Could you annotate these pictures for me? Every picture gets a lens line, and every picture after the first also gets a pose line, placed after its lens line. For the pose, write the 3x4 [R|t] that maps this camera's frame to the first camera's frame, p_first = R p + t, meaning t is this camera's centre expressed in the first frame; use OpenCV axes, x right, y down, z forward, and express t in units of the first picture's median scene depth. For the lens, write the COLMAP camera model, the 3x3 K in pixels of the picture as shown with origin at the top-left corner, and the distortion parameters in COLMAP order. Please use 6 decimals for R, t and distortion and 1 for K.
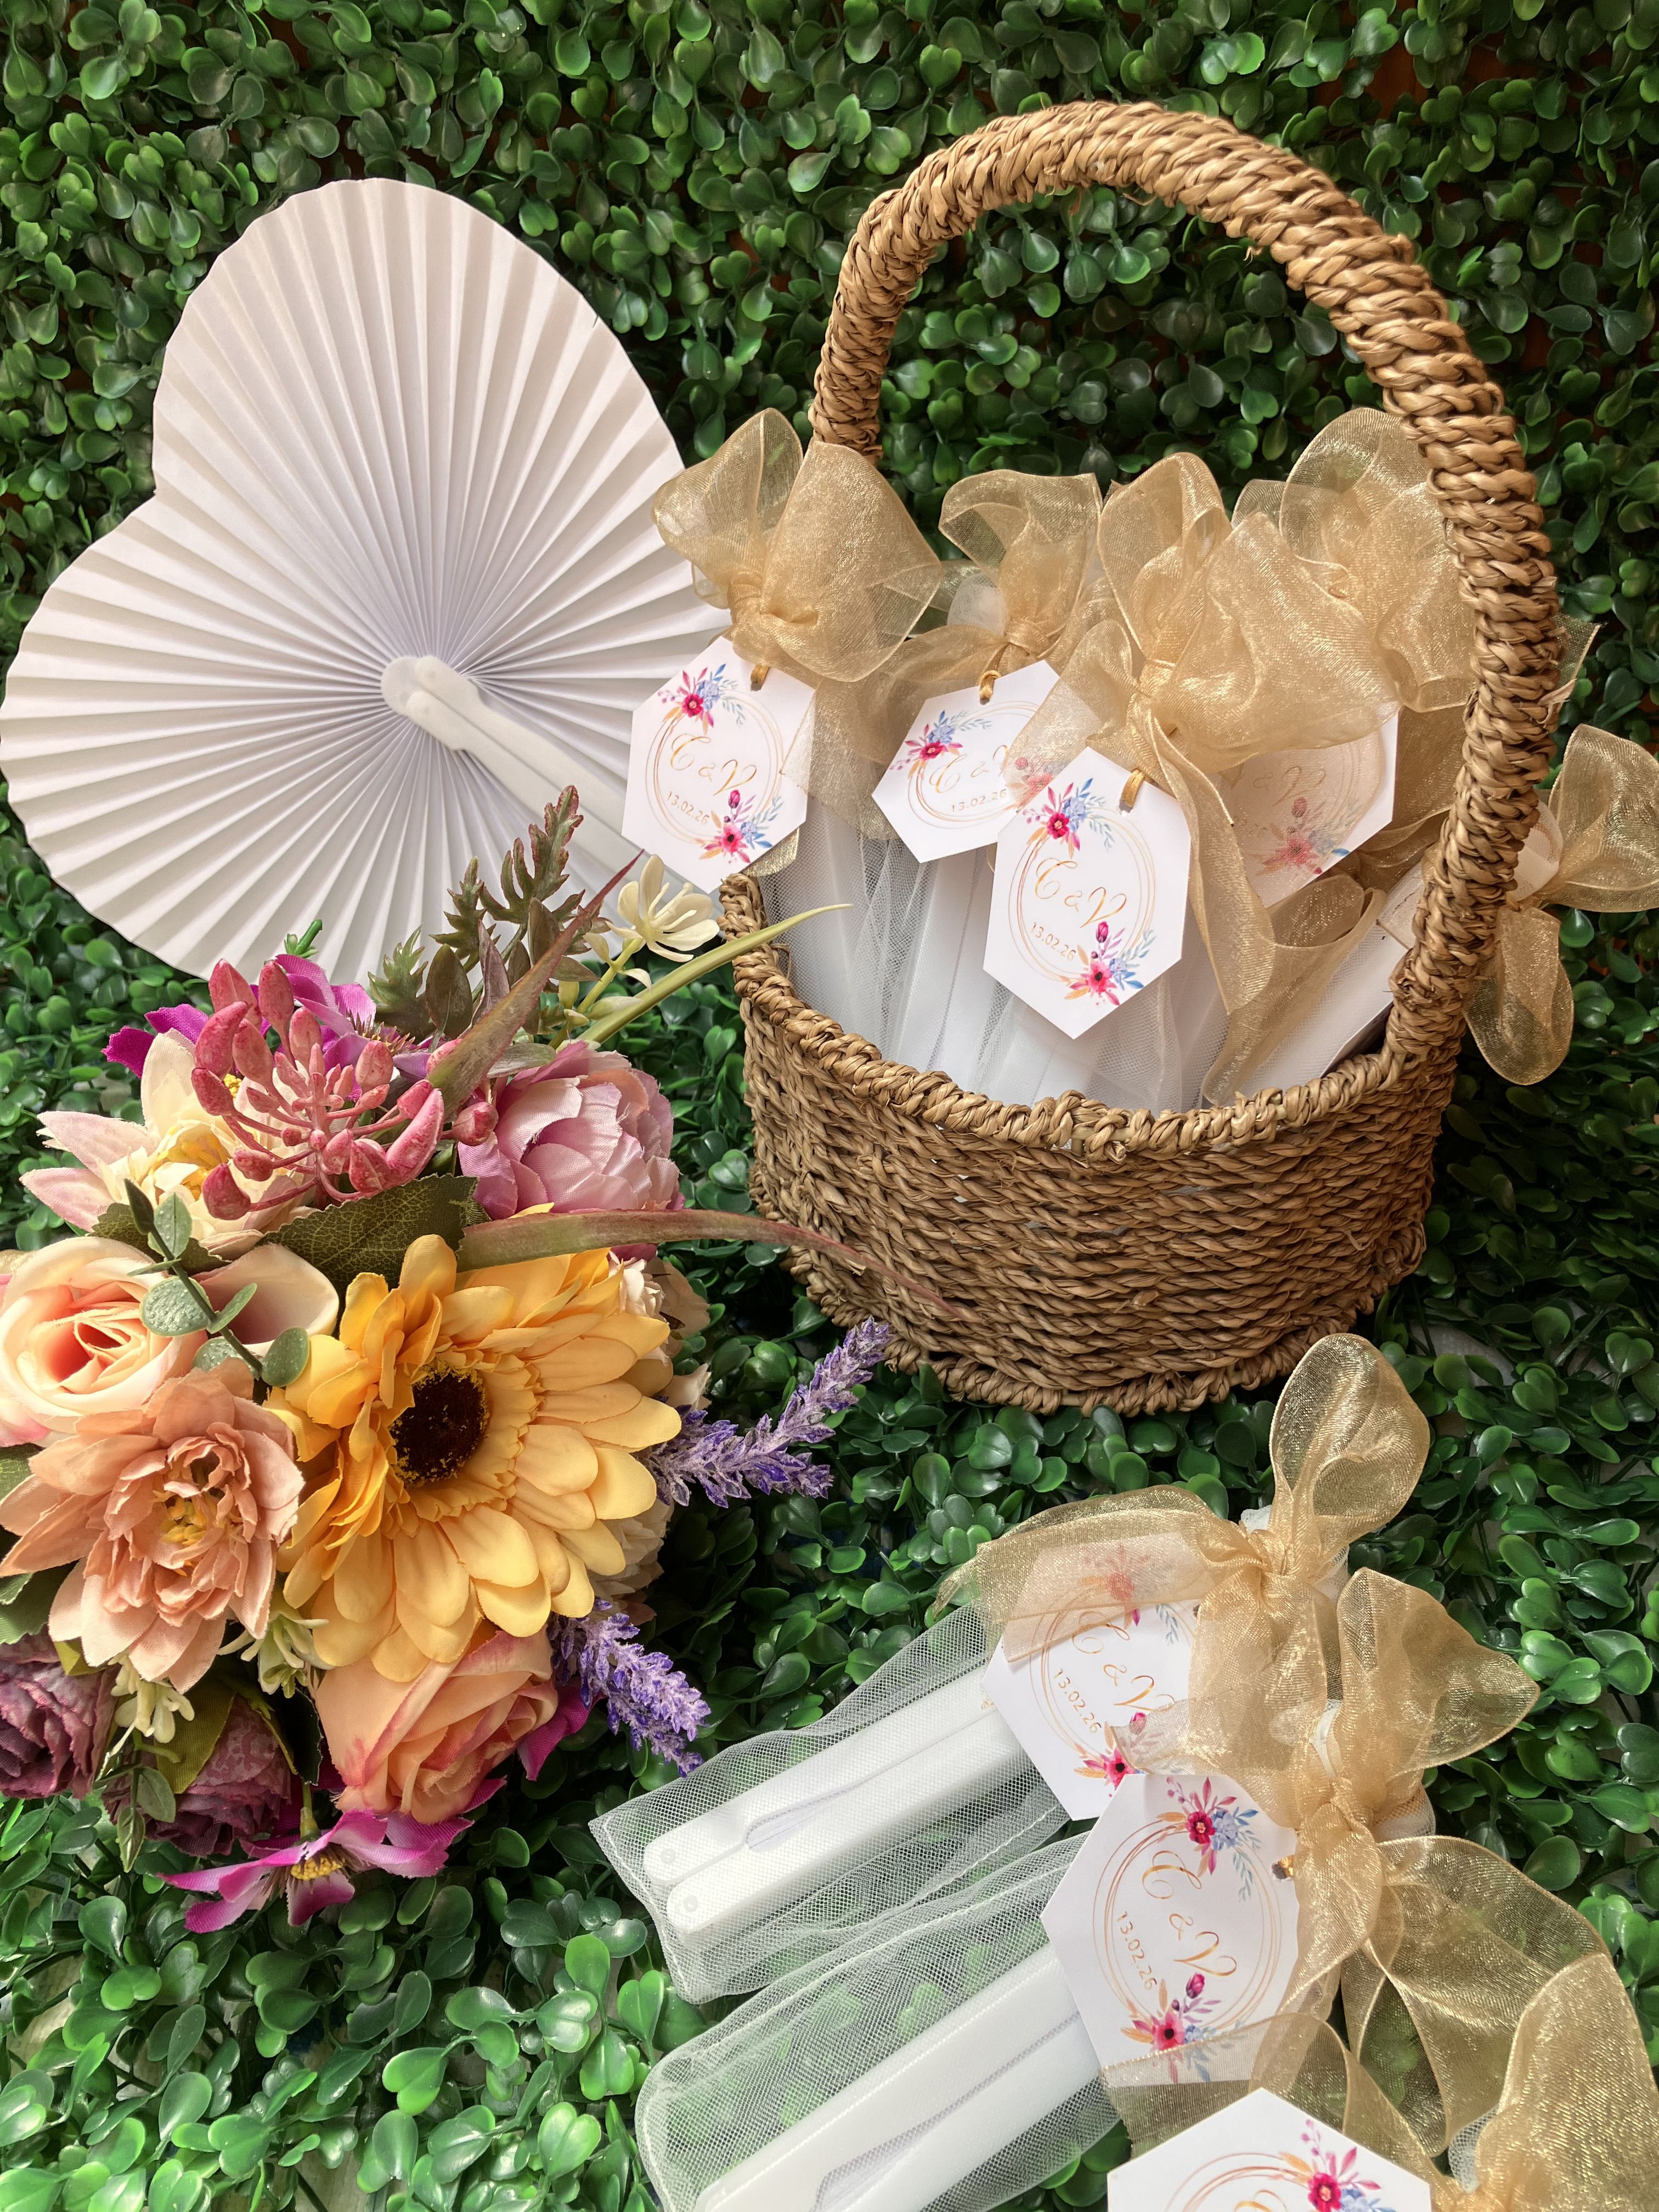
lens RADIAL K [[1839.6, 0, 827.7], [0, 1839.6, 1081.9], [0, 0, 1]] dist [0.021614, 0.034023]
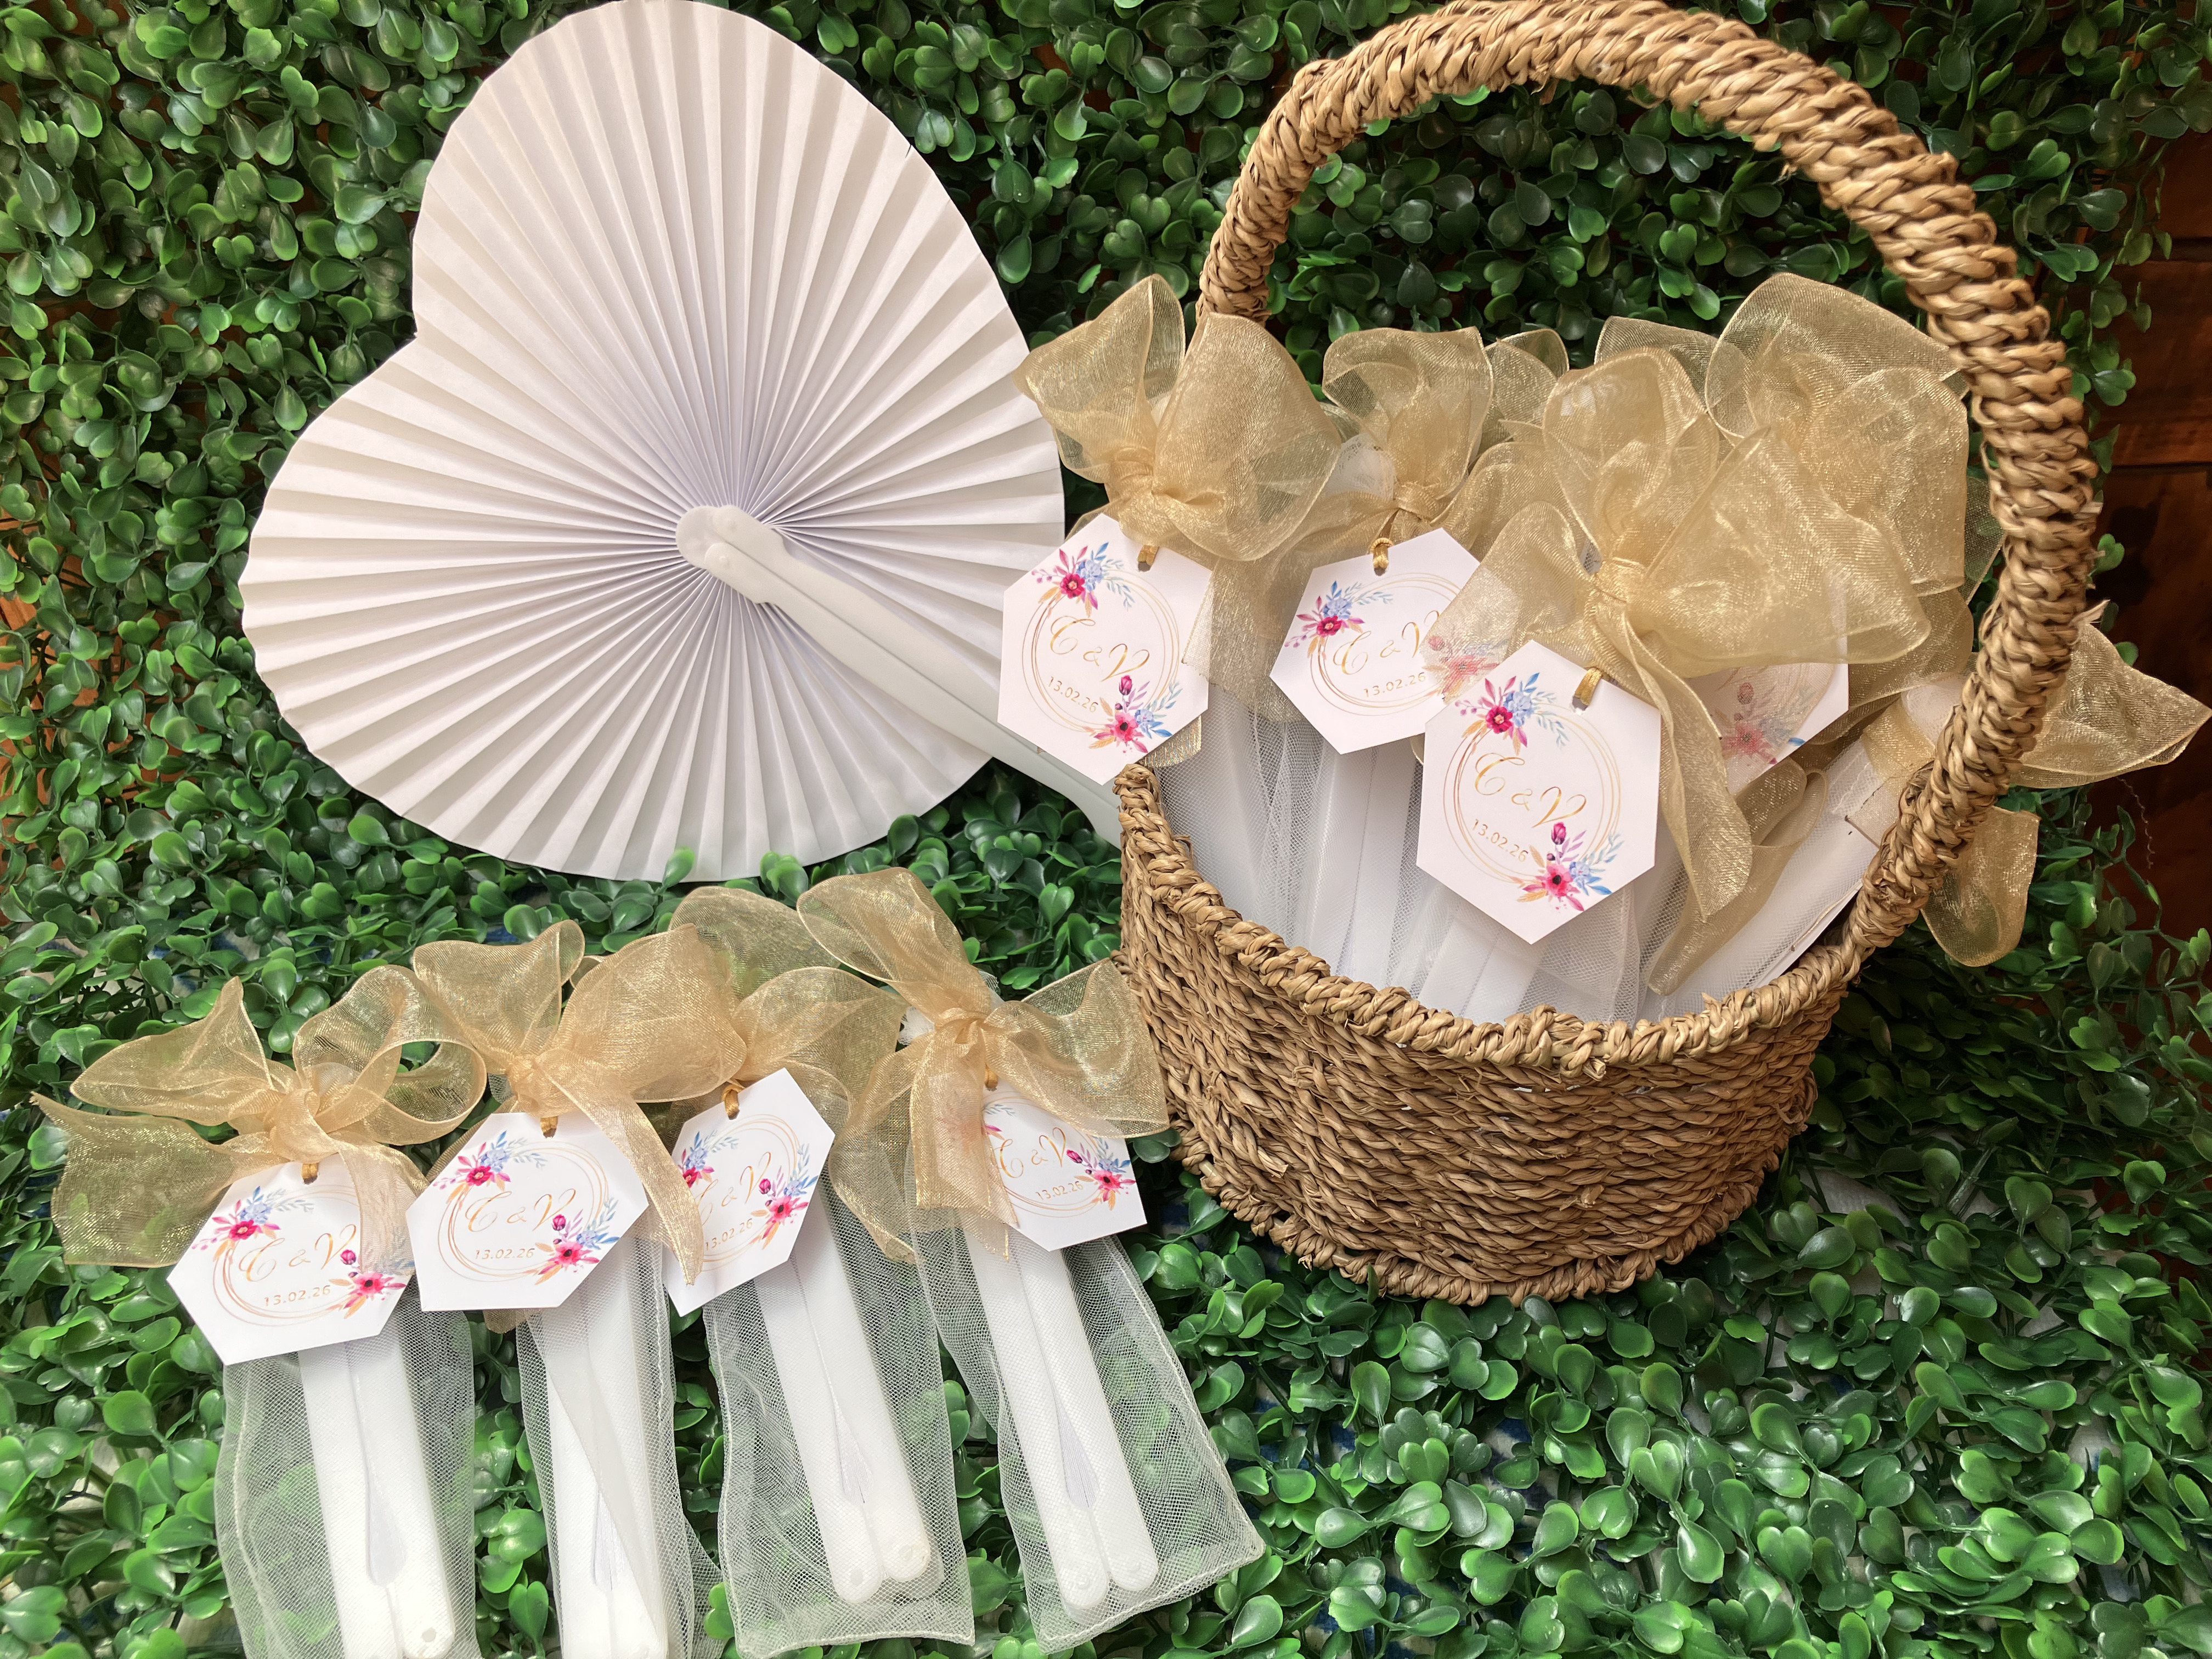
lens RADIAL K [[1839.6, 0, 1113.0], [0, 1839.6, 818.4], [0, 0, 1]] dist [0.021614, 0.034023]
pose [[0.992948, -0.047355, 0.108679, -0.164806], [0.044270, 0.998550, 0.030625, -0.115090], [-0.109972, -0.025598, 0.993605, 0.064307]]
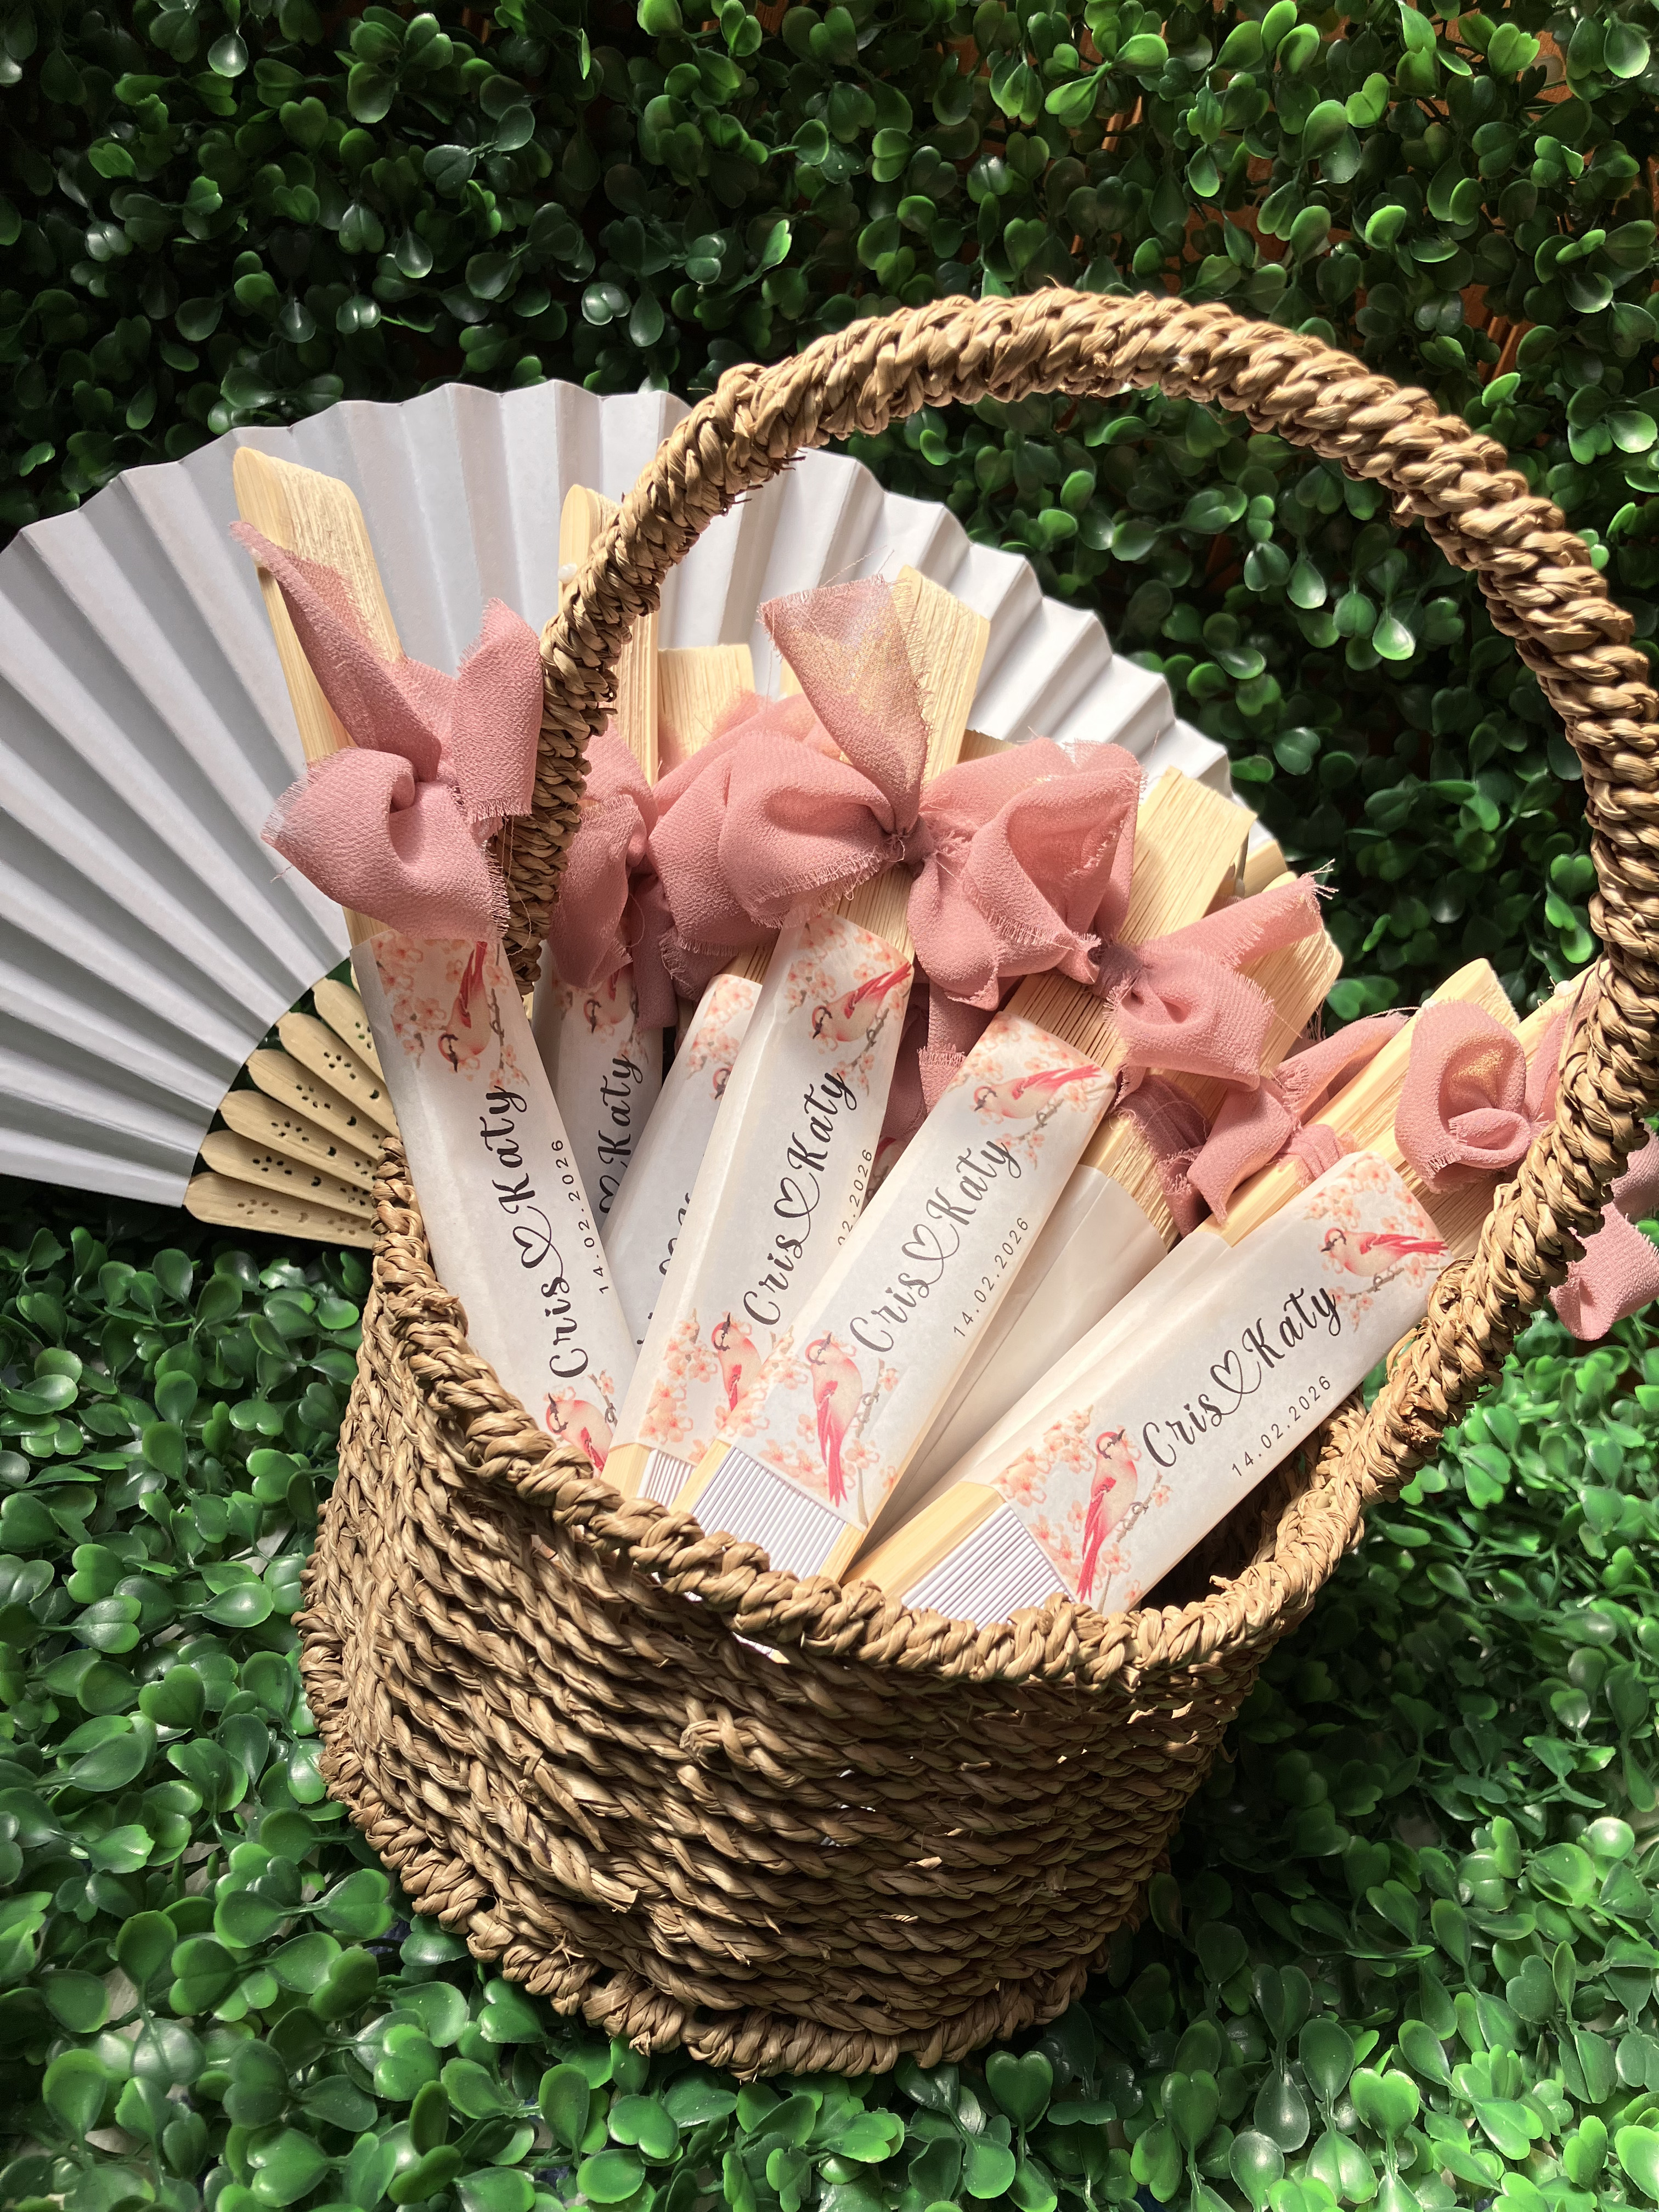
lens RADIAL K [[1839.6, 0, 810.1], [0, 1839.6, 1103.7], [0, 0, 1]] dist [0.021614, 0.034023]
pose [[0.854367, 0.036277, 0.518403, -0.275604], [0.071299, 0.979944, -0.186081, -0.046870], [-0.514756, 0.195943, 0.834645, 0.374210]]
